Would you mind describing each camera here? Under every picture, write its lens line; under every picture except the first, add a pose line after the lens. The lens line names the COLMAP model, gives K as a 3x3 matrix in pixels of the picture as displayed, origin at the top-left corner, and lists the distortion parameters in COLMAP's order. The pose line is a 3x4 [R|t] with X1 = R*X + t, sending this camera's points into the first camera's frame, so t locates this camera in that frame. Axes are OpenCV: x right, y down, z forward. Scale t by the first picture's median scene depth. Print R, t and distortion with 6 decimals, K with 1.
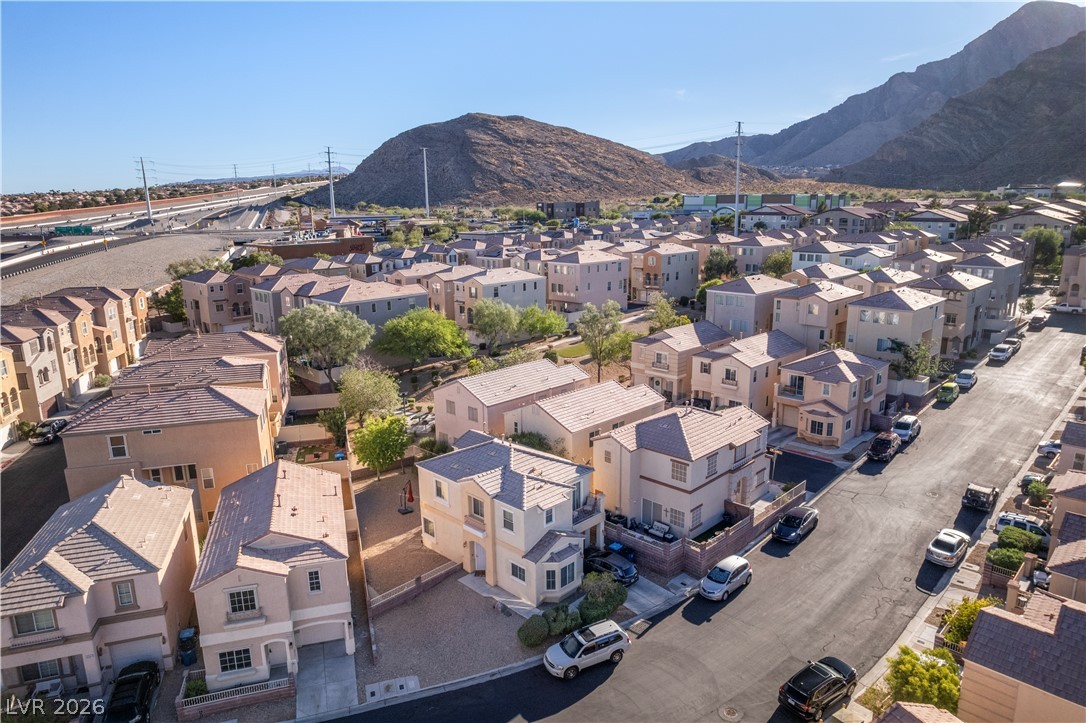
lens RADIAL K [[696.6, 0, 543.0], [0, 696.6, 361.5], [0, 0, 1]] dist [-0.082439, 0.072836]
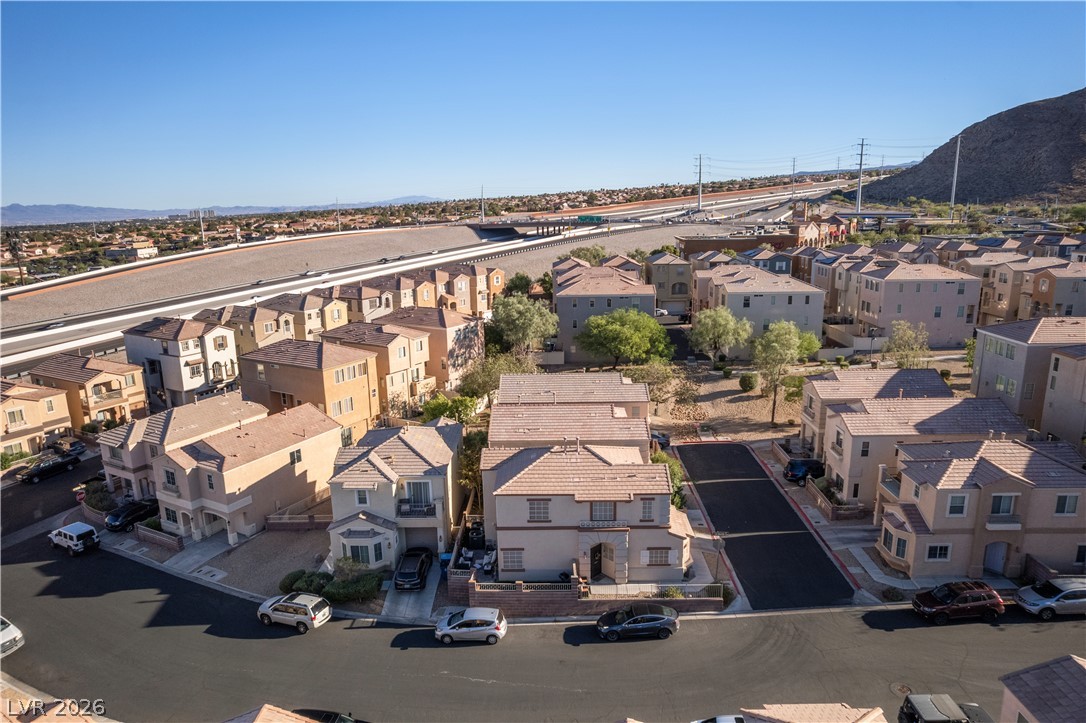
lens RADIAL K [[696.6, 0, 543.0], [0, 696.6, 361.5], [0, 0, 1]] dist [-0.082439, 0.072836]
pose [[0.691810, 0.164077, -0.703191, 0.425029], [-0.156345, 0.984777, 0.075966, -0.053601], [0.704950, 0.057386, 0.706931, 0.185502]]
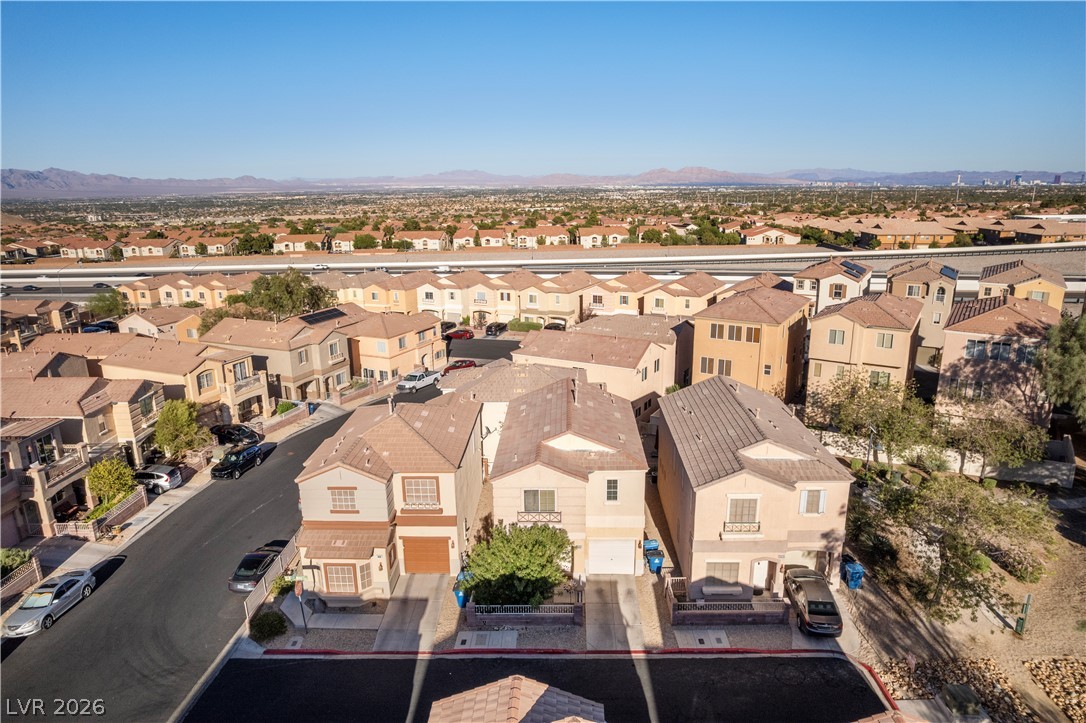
lens RADIAL K [[696.6, 0, 543.0], [0, 696.6, 361.5], [0, 0, 1]] dist [-0.082439, 0.072836]
pose [[-0.731554, 0.202366, -0.651057, 0.311266], [-0.129639, 0.896223, 0.424238, -0.174419], [0.669344, 0.394755, -0.629402, 0.848629]]
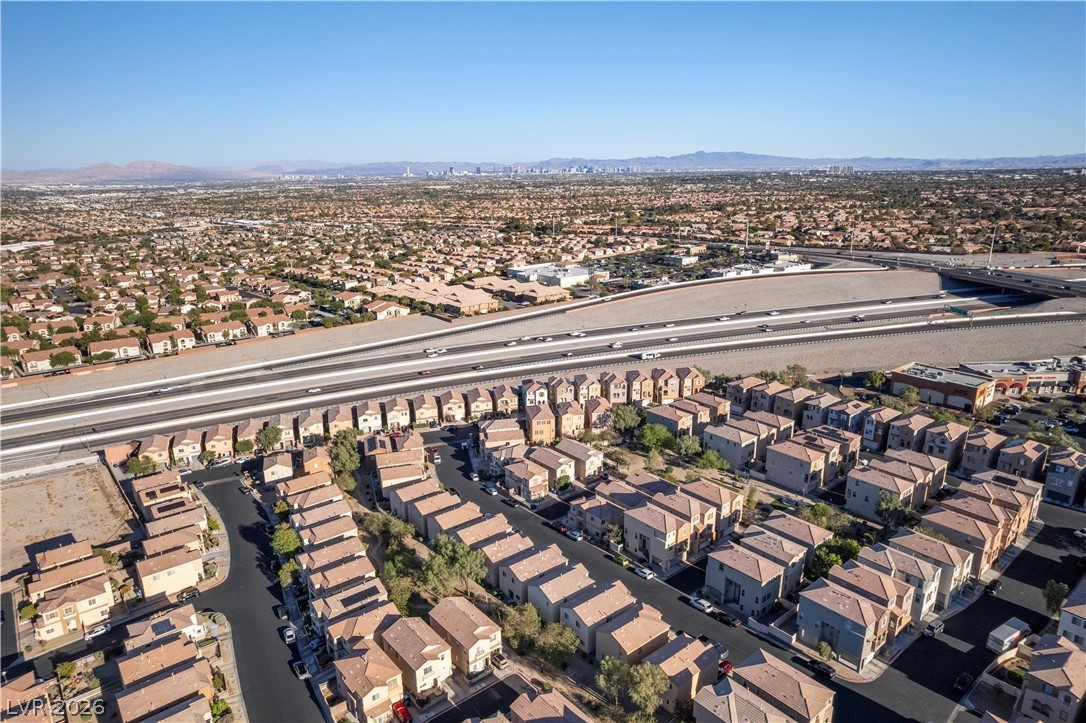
lens RADIAL K [[696.6, 0, 543.0], [0, 696.6, 361.5], [0, 0, 1]] dist [-0.082439, 0.072836]
pose [[-0.100046, 0.293658, -0.950661, 1.913624], [-0.217127, 0.925984, 0.308885, -0.857909], [0.971003, 0.237317, -0.028880, 0.577481]]
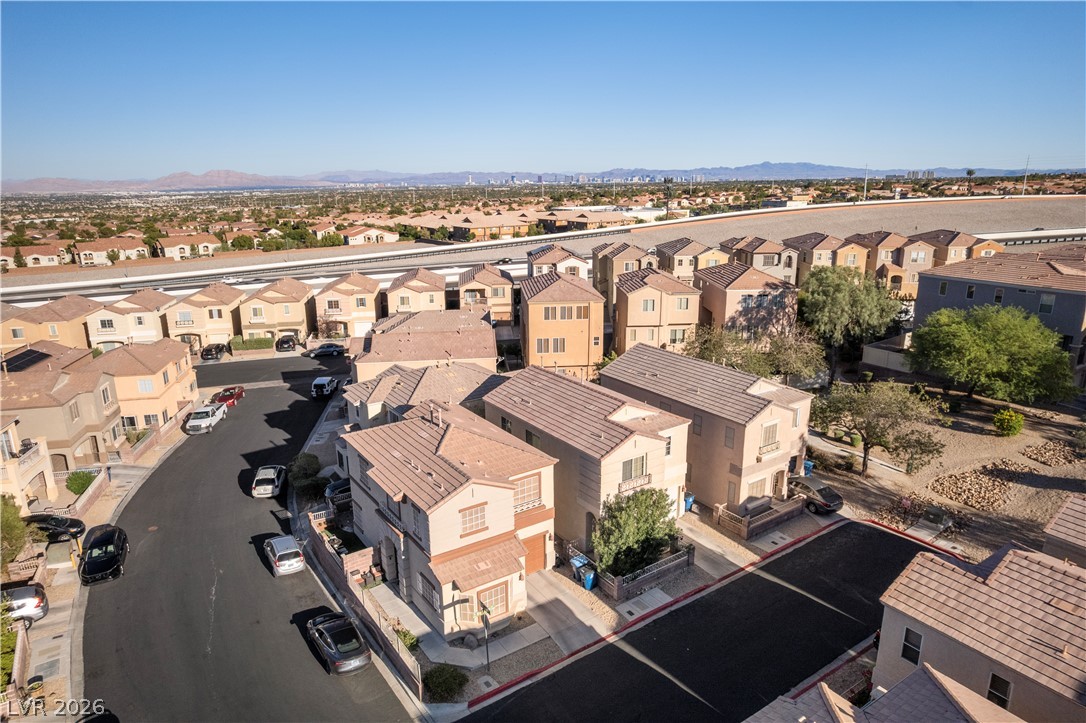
lens RADIAL K [[696.6, 0, 543.0], [0, 696.6, 361.5], [0, 0, 1]] dist [-0.082439, 0.072836]
pose [[-0.185442, 0.275303, -0.943303, 0.452059], [-0.213550, 0.925720, 0.312153, -0.123257], [0.959170, 0.259328, -0.112876, 0.630344]]
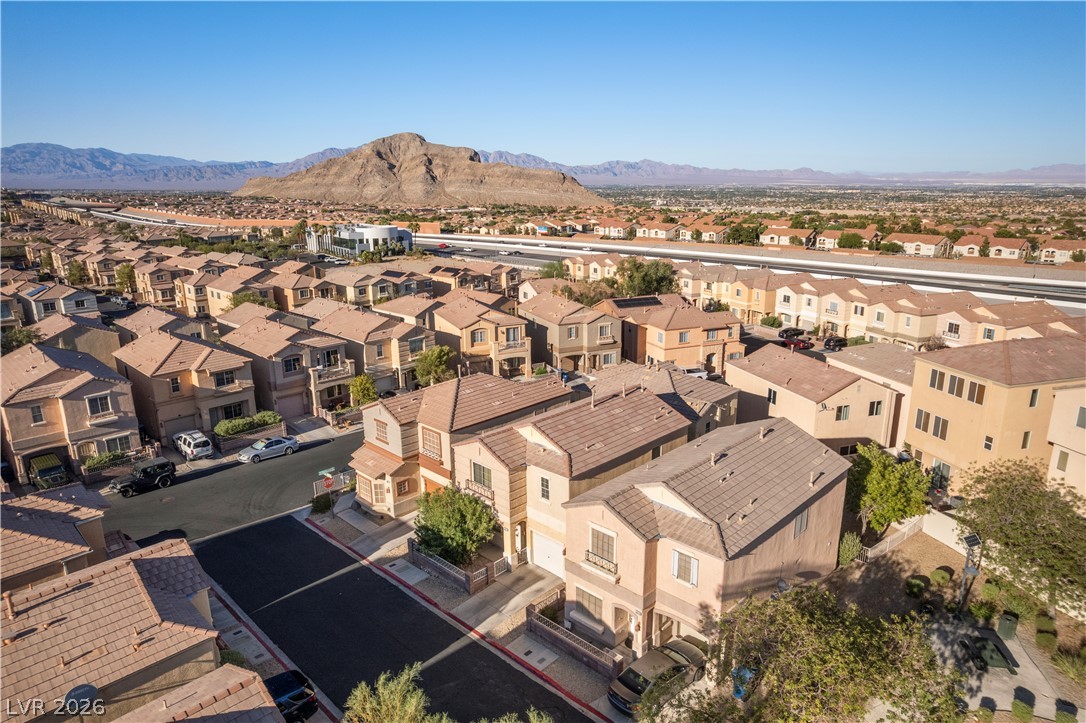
lens RADIAL K [[696.6, 0, 543.0], [0, 696.6, 361.5], [0, 0, 1]] dist [-0.082439, 0.072836]
pose [[-0.999629, 0.026586, 0.005965, 0.055651], [0.026249, 0.880946, 0.472488, -0.201057], [0.007306, 0.472469, -0.881317, 0.968309]]
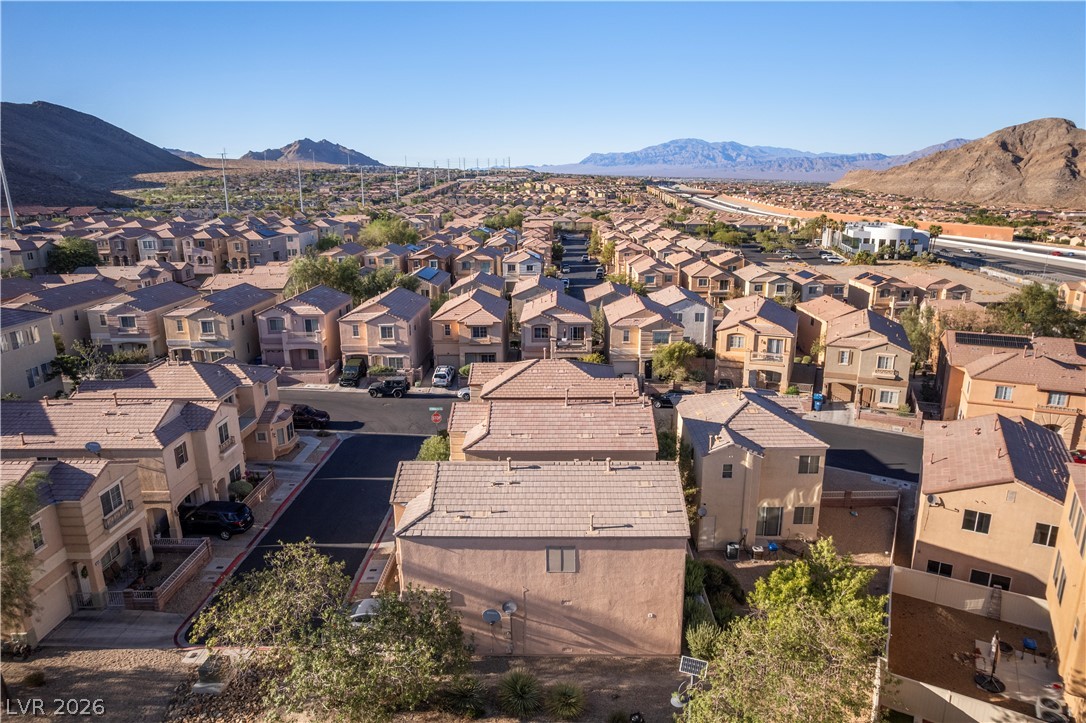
lens RADIAL K [[696.6, 0, 543.0], [0, 696.6, 361.5], [0, 0, 1]] dist [-0.082439, 0.072836]
pose [[-0.687114, -0.167296, 0.707026, -0.264859], [0.186002, 0.900194, 0.393768, -0.174121], [-0.702337, 0.402072, -0.587419, 0.862746]]
